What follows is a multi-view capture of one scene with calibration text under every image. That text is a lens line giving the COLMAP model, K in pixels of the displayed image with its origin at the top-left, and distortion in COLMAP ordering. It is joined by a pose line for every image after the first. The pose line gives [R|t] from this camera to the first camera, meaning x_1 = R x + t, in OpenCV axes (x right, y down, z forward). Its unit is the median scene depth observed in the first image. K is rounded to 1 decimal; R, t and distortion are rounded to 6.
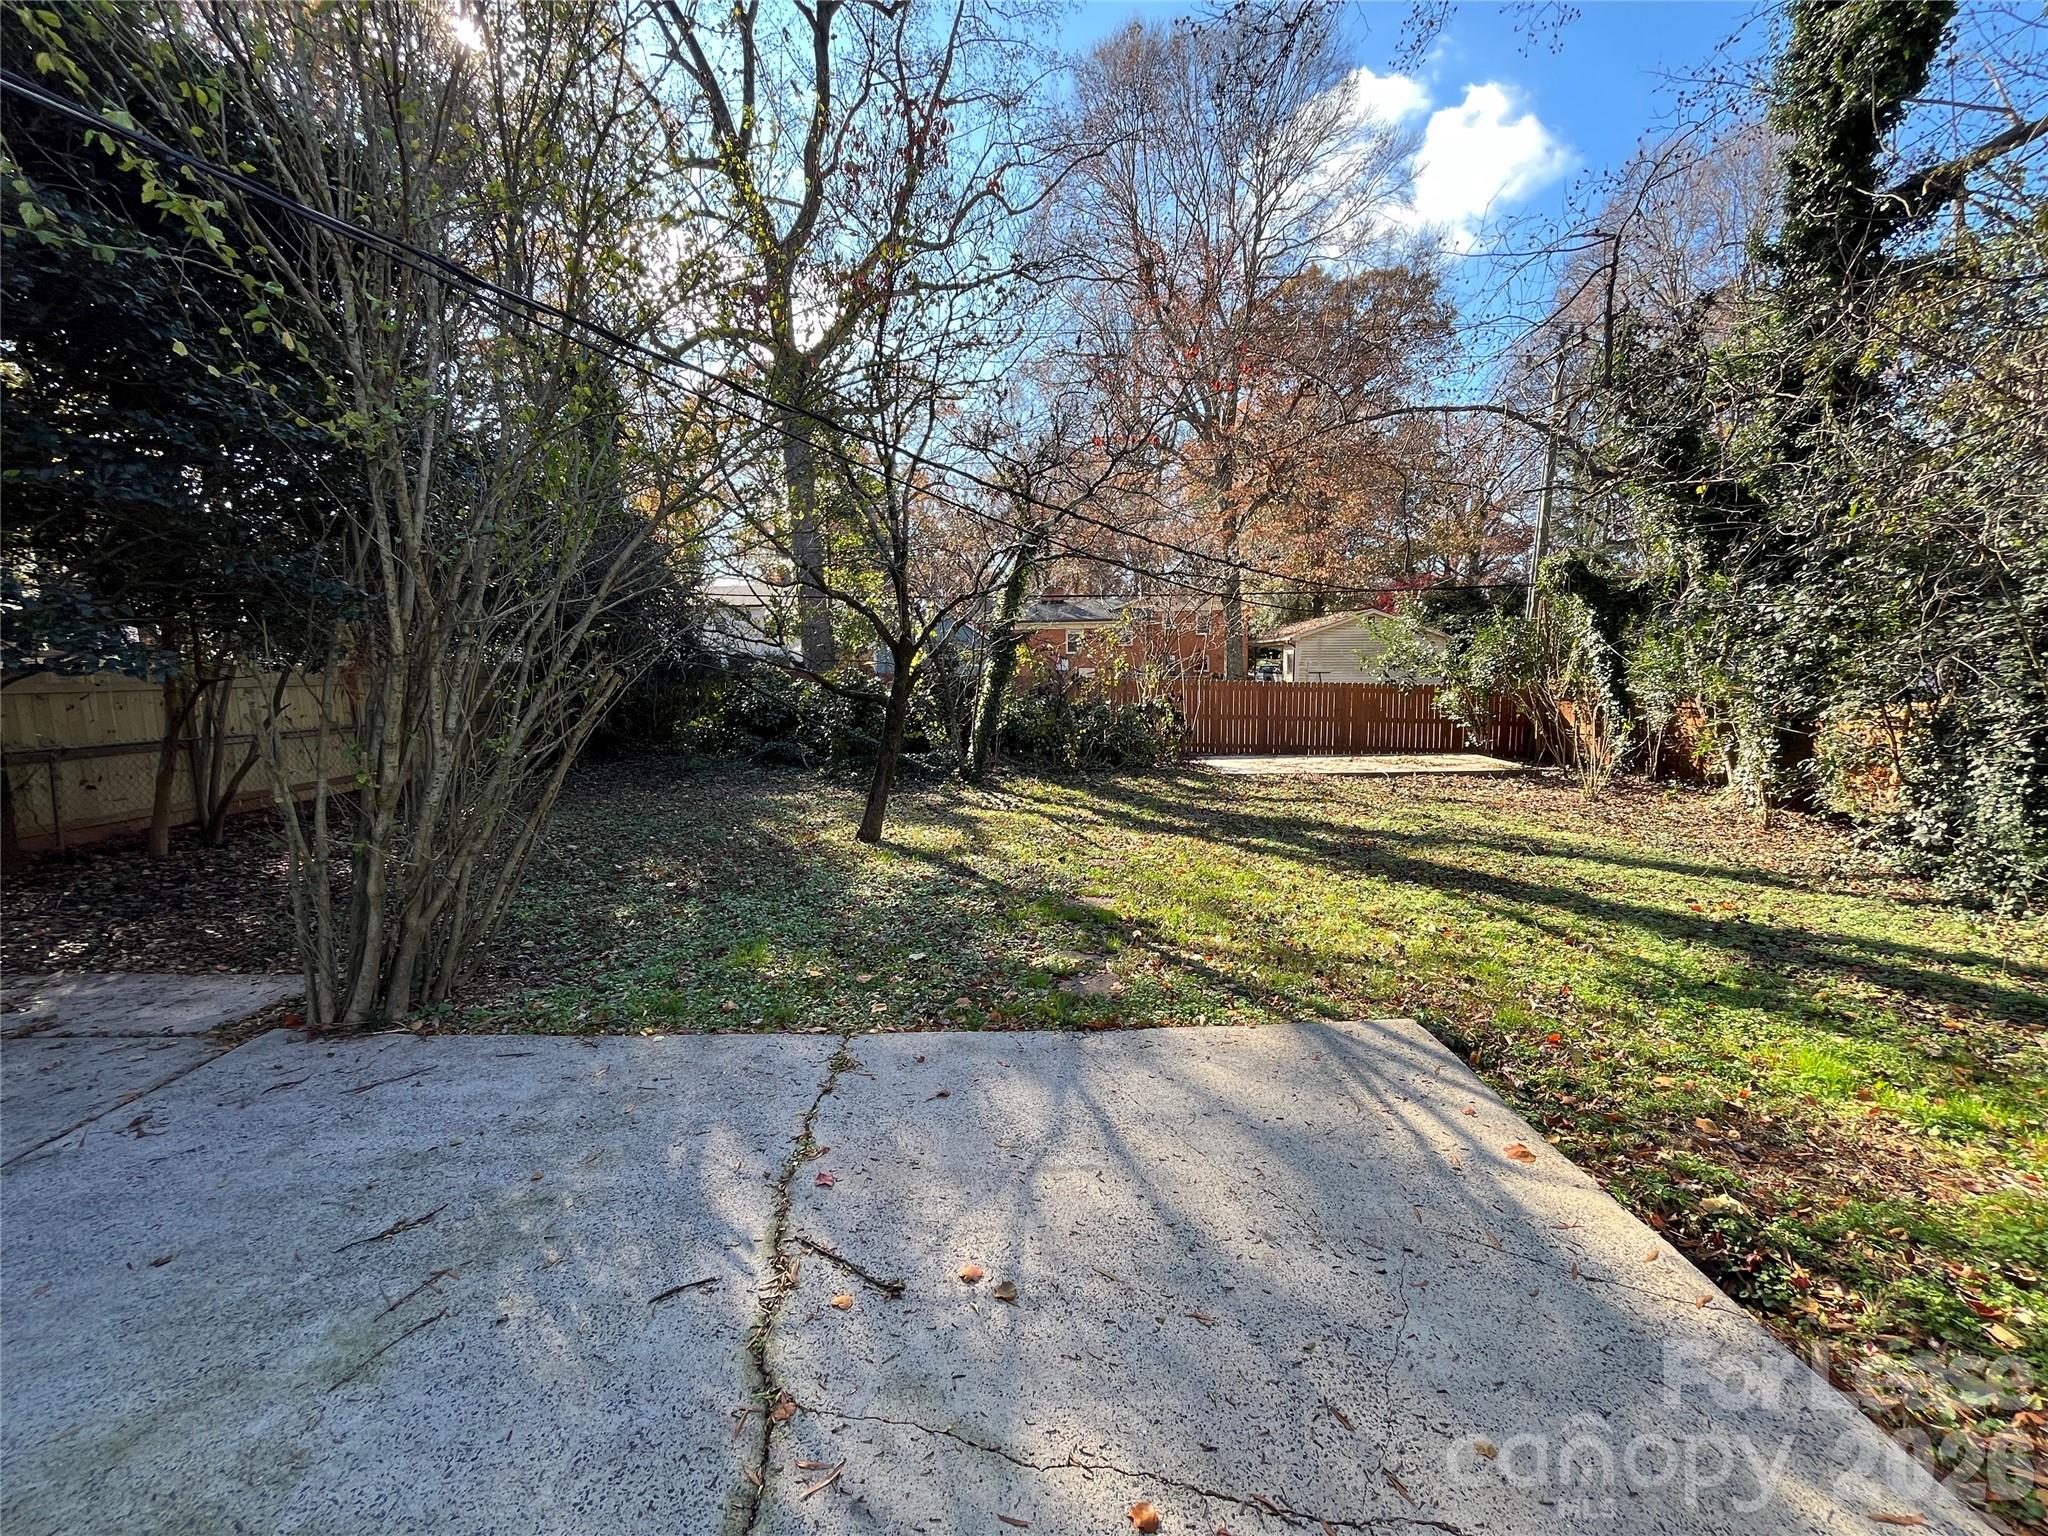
lens RADIAL K [[819.6, 0, 1023.2], [0, 819.6, 766.3], [0, 0, 1]] dist [-0.003274, -0.000072]
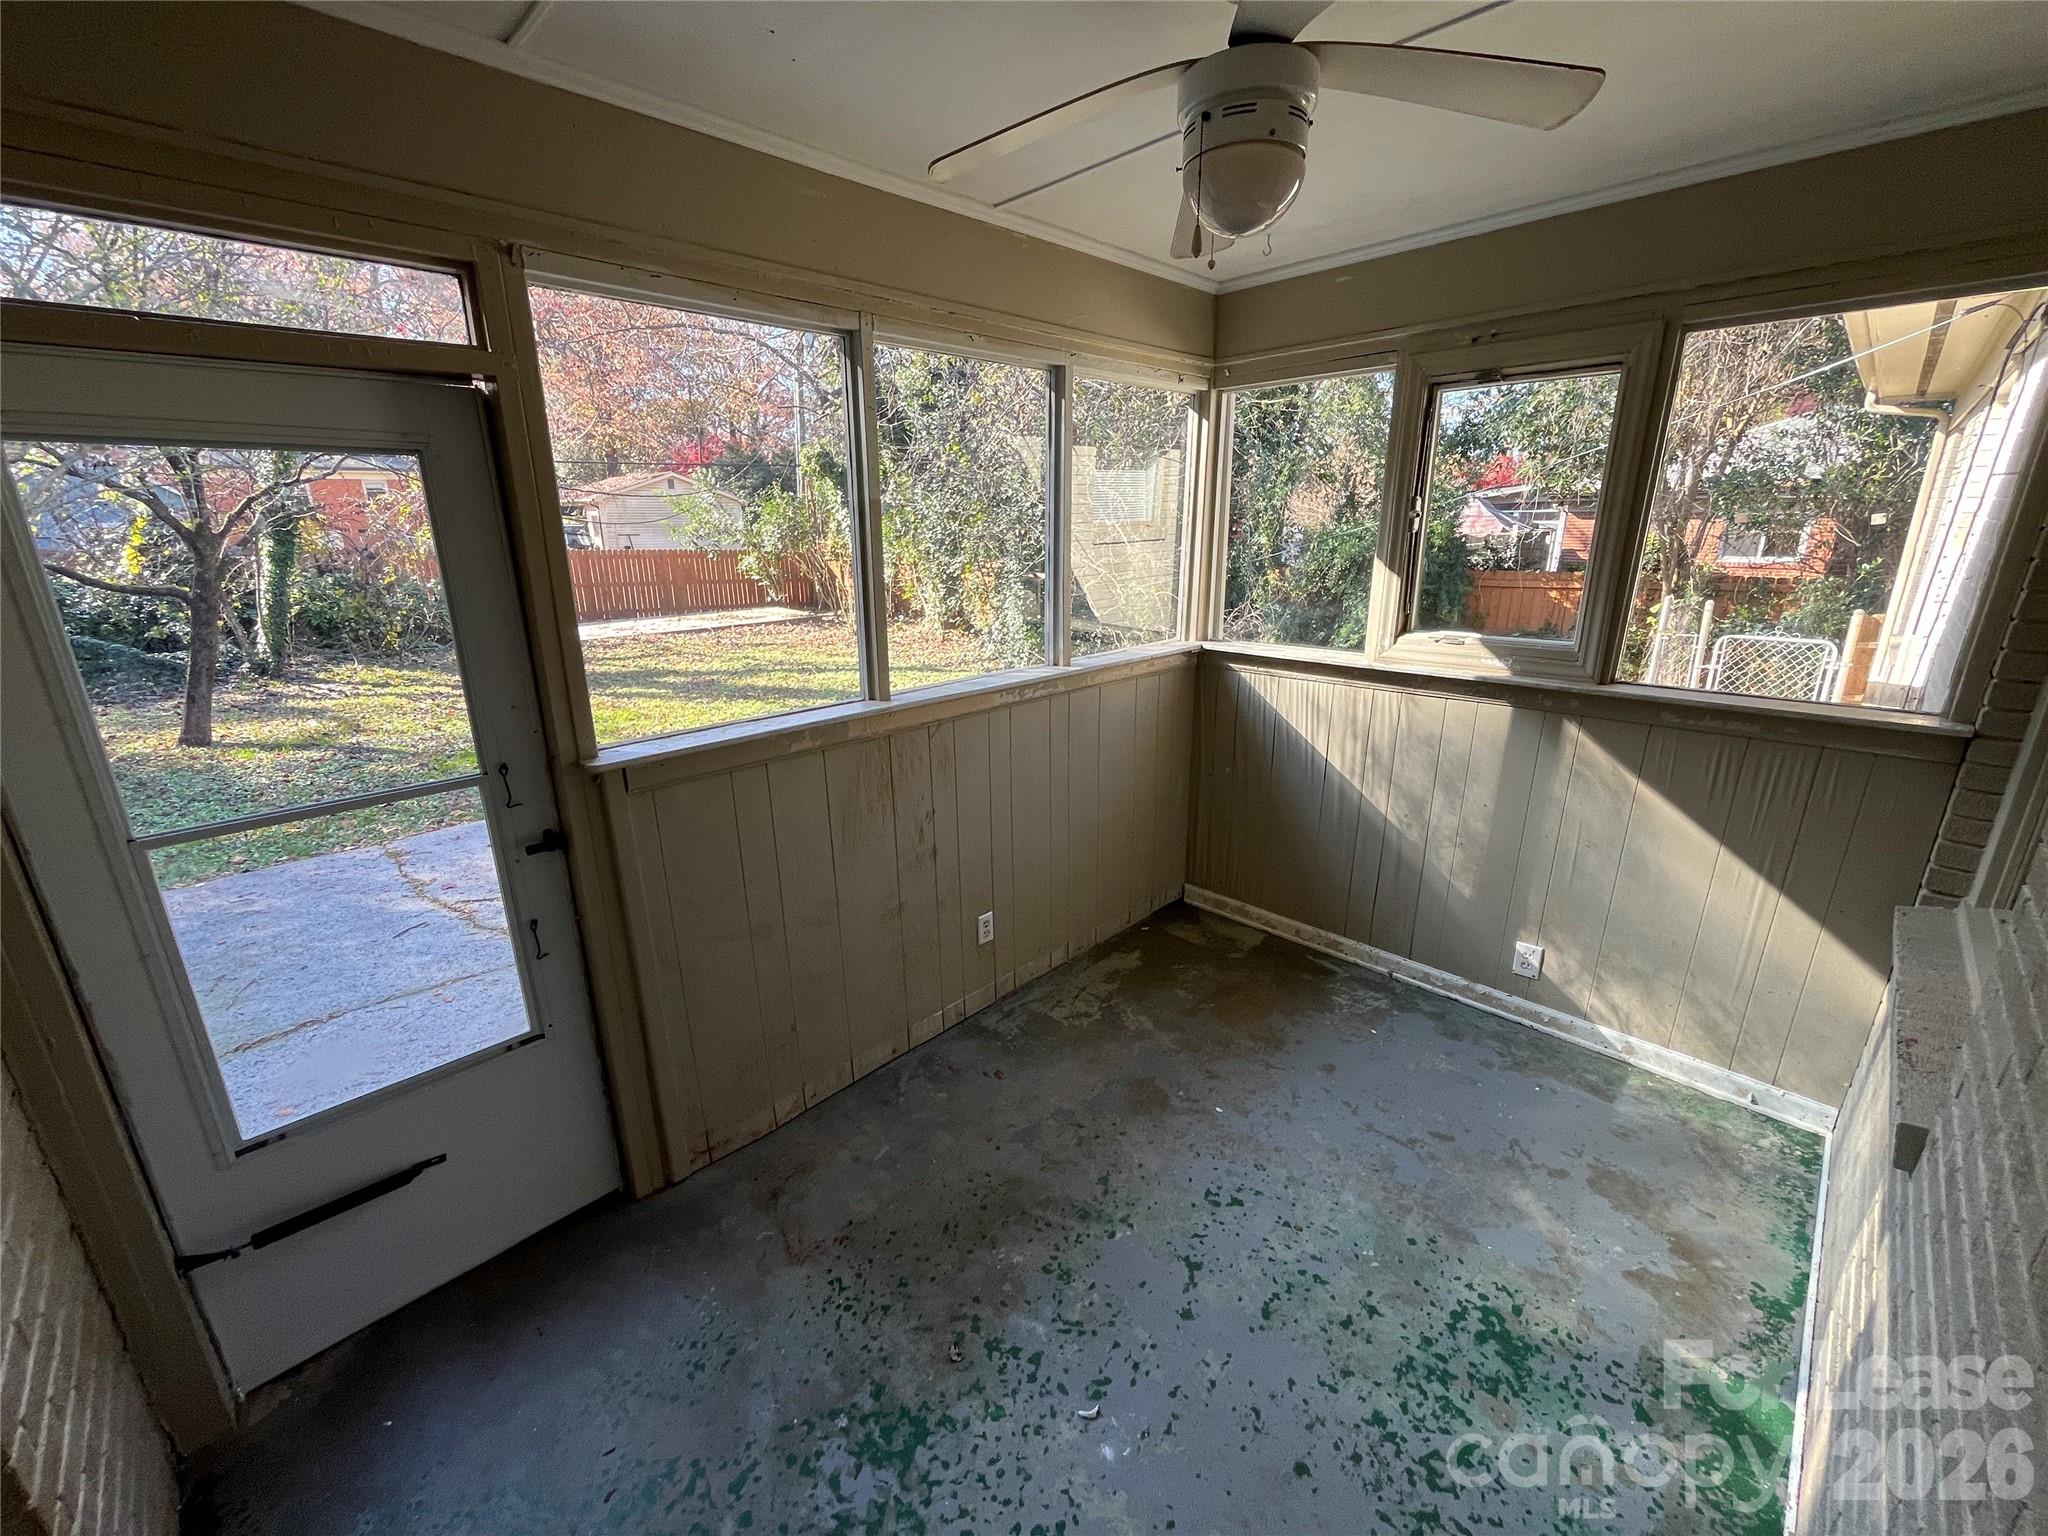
lens RADIAL K [[819.6, 0, 1021.5], [0, 819.6, 770.5], [0, 0, 1]] dist [-0.003274, -0.000072]
pose [[0.706887, -0.202684, 0.677665, -0.097898], [0.081940, 0.975080, 0.206165, 0.002047], [-0.702565, -0.090207, 0.705879, -0.202985]]
